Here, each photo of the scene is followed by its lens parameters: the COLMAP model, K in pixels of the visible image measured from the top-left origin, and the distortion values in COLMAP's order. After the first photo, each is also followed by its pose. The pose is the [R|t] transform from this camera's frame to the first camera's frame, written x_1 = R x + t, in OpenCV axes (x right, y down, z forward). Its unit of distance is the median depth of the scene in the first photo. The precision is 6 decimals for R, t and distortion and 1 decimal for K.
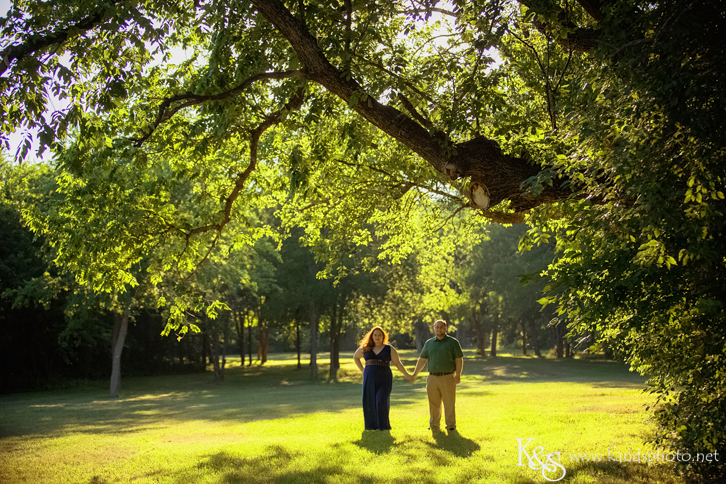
lens RADIAL K [[4202.6, 0, 364.5], [0, 4202.6, 213.6], [0, 0, 1]] dist [5.637902, -632.580598]
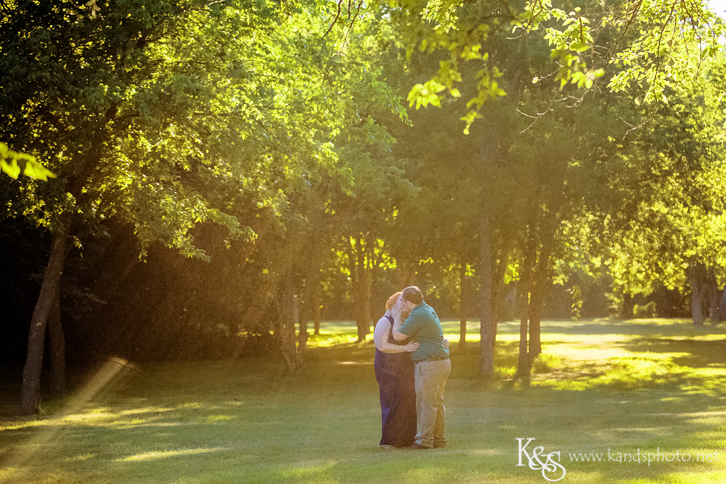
lens RADIAL K [[4202.6, 0, 364.5], [0, 4202.6, 213.6], [0, 0, 1]] dist [5.637902, -632.580598]
pose [[0.997929, 0.017851, -0.061804, 0.004203], [-0.017319, 0.999808, 0.009133, 0.015674], [0.061956, -0.008044, 0.998046, 0.491571]]
